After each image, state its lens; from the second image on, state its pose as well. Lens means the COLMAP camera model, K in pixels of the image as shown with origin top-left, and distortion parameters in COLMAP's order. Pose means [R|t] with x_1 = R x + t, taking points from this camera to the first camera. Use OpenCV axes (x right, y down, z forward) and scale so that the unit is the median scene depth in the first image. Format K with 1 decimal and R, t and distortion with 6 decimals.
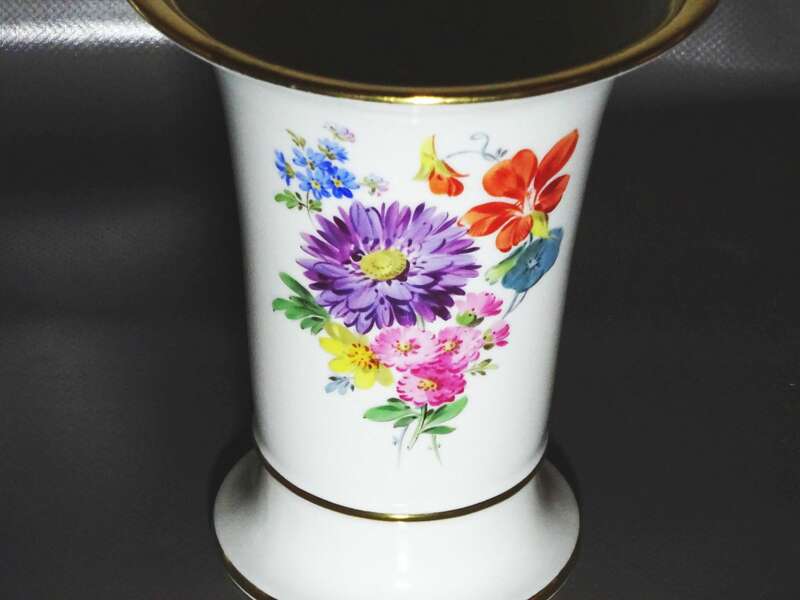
lens RADIAL K [[4340.6, 0, 400.4], [0, 4340.6, 299.7], [0, 0, 1]] dist [-0.516748, 0.000000]
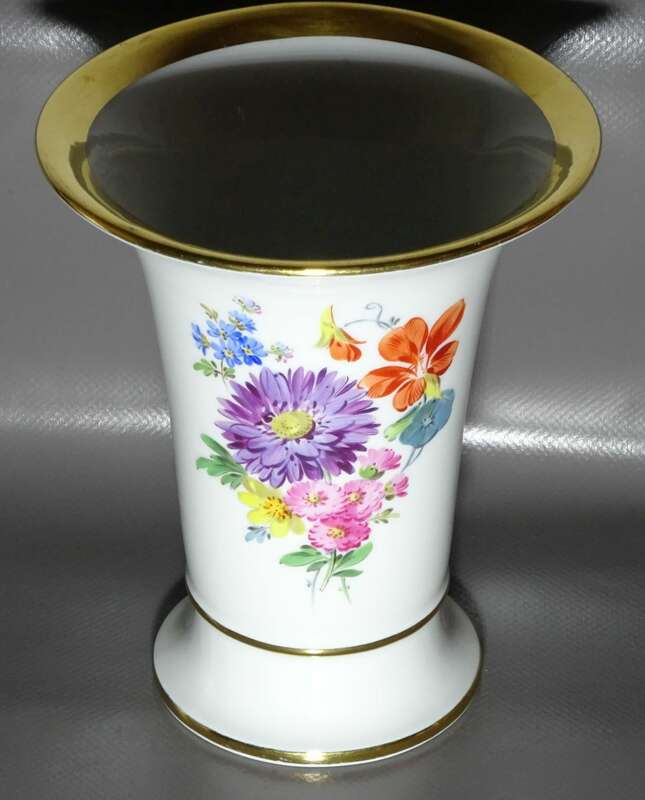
lens RADIAL K [[2607.9, 0, 326.1], [0, 2607.9, 400.6], [0, 0, 1]] dist [0.217329, 0.000000]
pose [[0.998673, -0.018243, -0.048168, 0.036927], [0.016916, 0.999470, -0.027827, 0.004402], [0.048650, 0.026975, 0.998452, 0.334482]]
